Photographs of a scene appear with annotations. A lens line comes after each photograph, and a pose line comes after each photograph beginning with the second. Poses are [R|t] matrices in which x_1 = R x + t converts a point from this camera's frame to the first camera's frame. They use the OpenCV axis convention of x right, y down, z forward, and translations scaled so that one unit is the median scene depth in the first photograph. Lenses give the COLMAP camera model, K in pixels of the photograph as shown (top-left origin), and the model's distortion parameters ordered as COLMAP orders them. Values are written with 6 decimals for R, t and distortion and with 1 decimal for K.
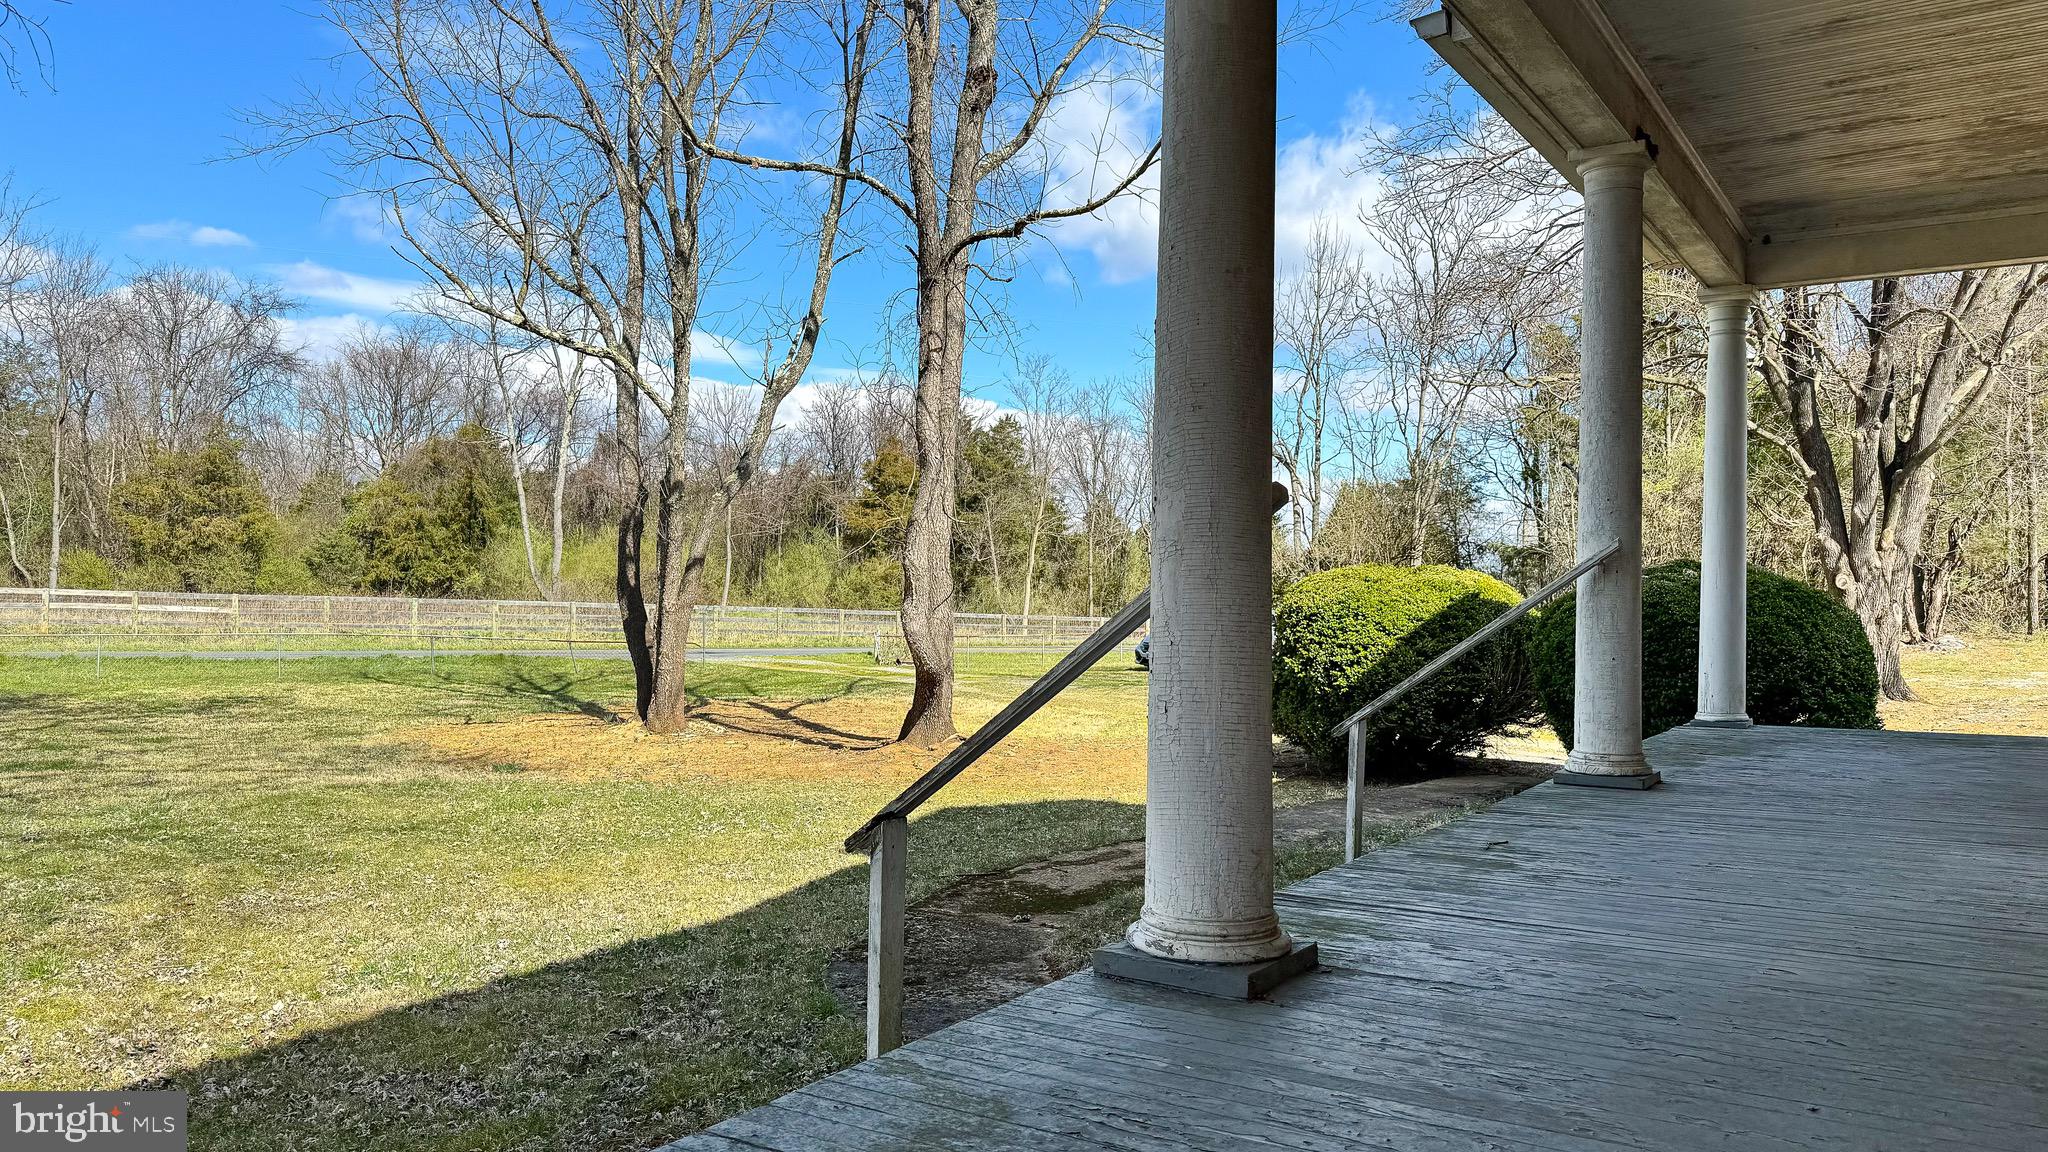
lens RADIAL K [[1466.4, 0, 1031.3], [0, 1466.4, 584.0], [0, 0, 1]] dist [0.101924, -0.089094]
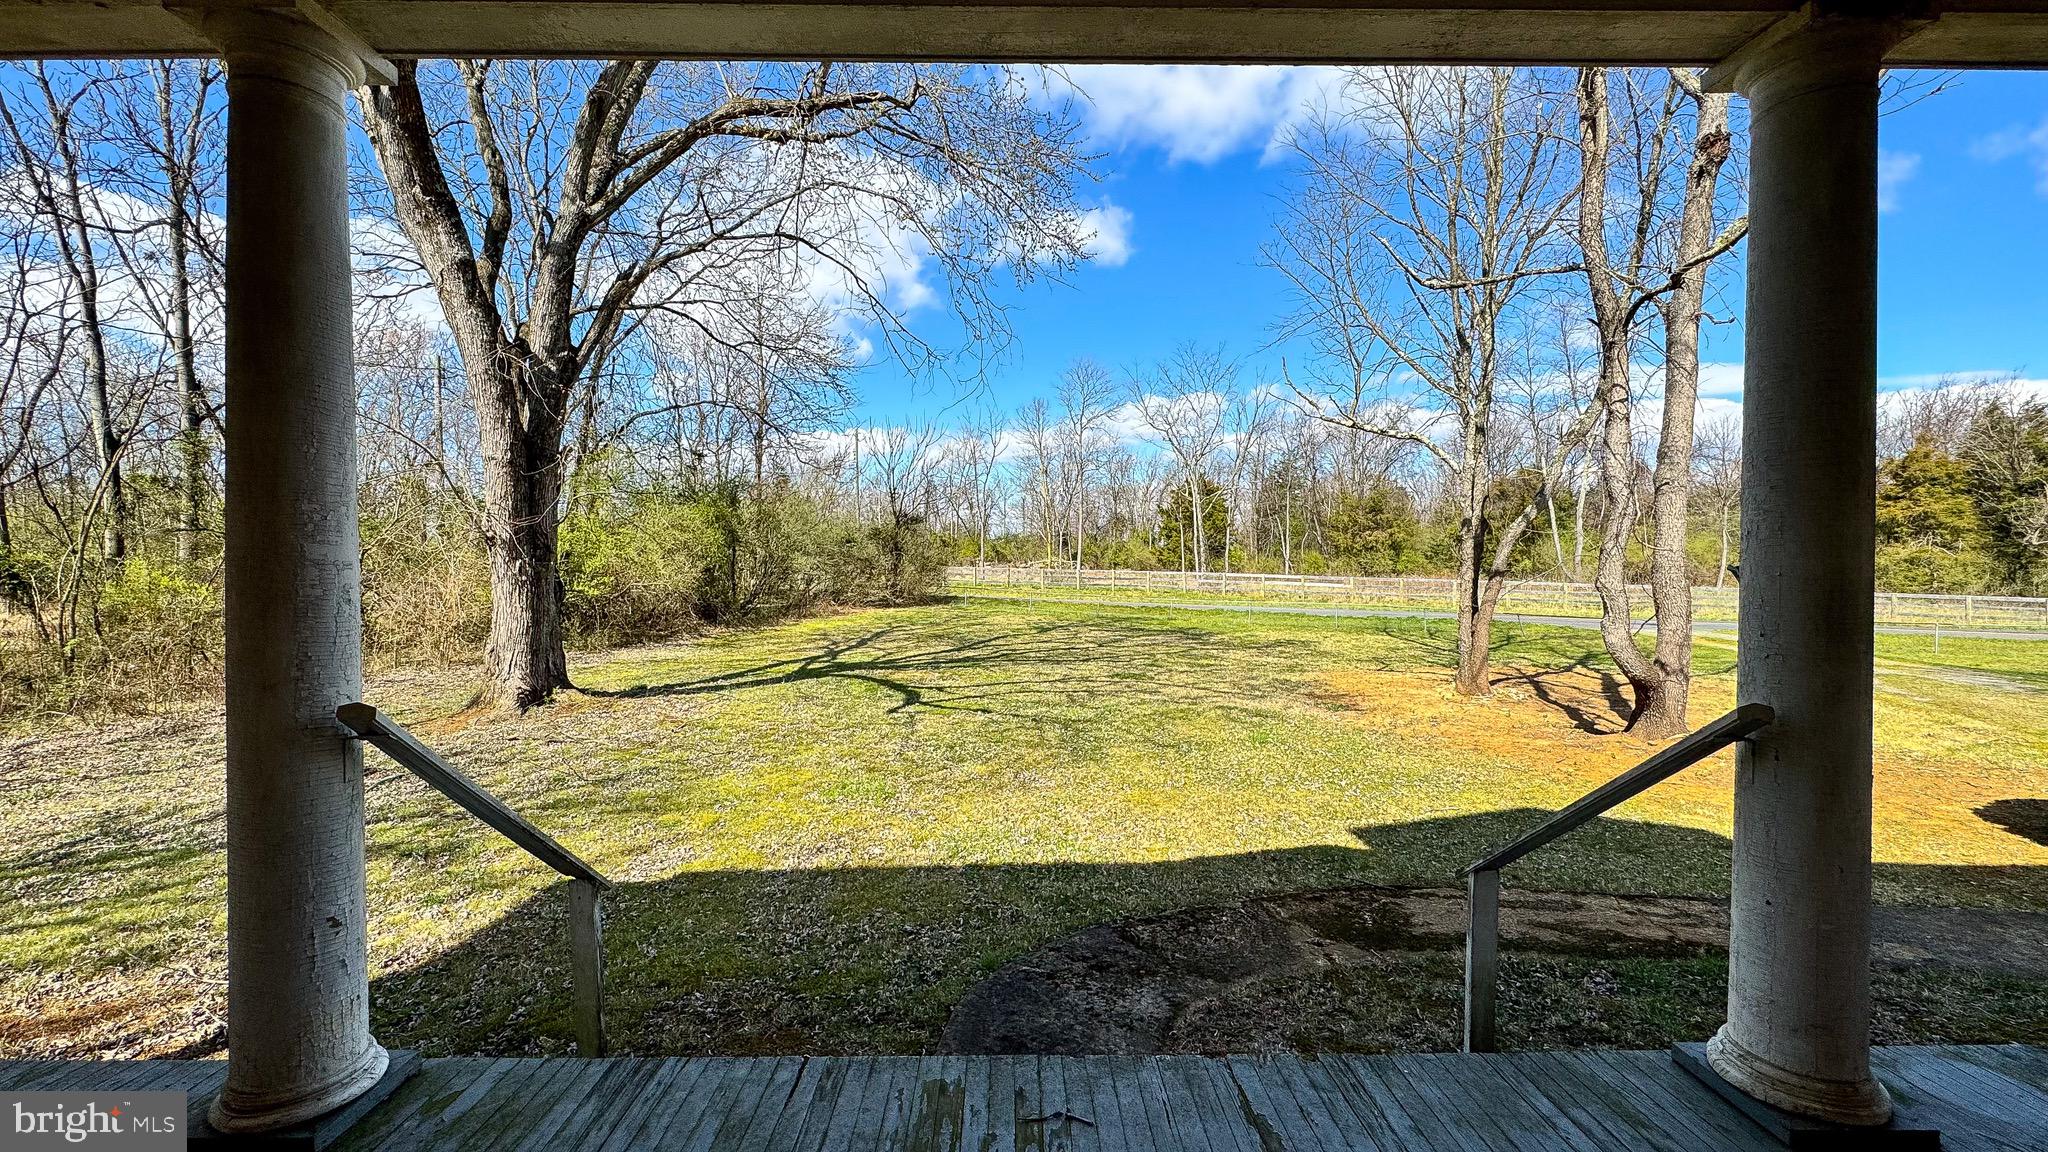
lens RADIAL K [[826.3, 0, 1010.0], [0, 826.3, 566.4], [0, 0, 1]] dist [-0.002157, -0.000397]
pose [[0.546603, -0.001460, -0.837391, 0.061760], [0.009809, 0.999941, 0.004660, -0.010860], [0.837335, -0.010761, 0.546585, 0.070465]]
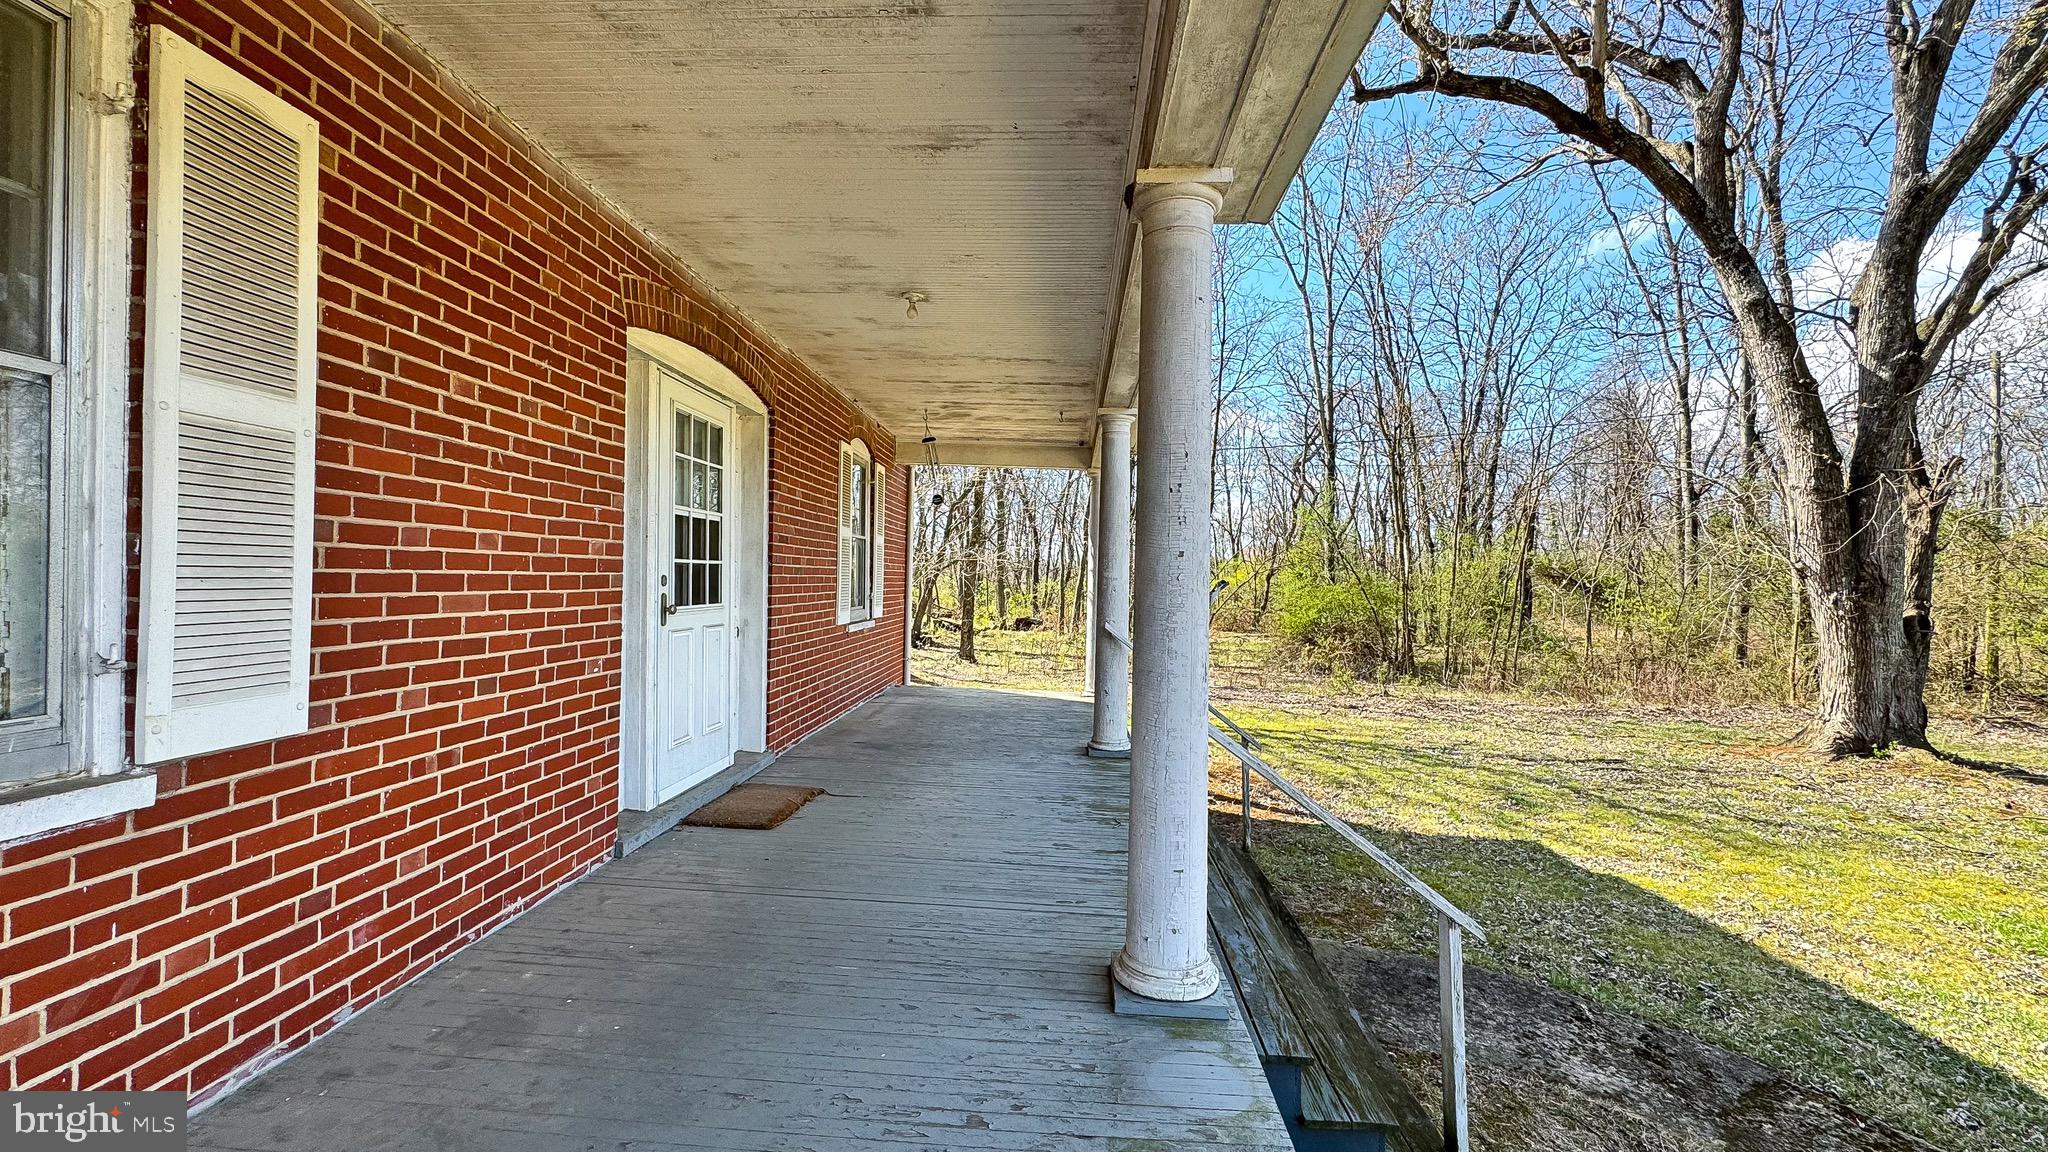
lens RADIAL K [[826.3, 0, 1008.9], [0, 826.3, 575.4], [0, 0, 1]] dist [-0.002157, -0.000397]
pose [[-0.877968, -0.027795, -0.477911, 0.083790], [-0.026117, 0.999607, -0.010158, -0.009671], [0.478006, 0.003563, -0.878349, 0.169561]]
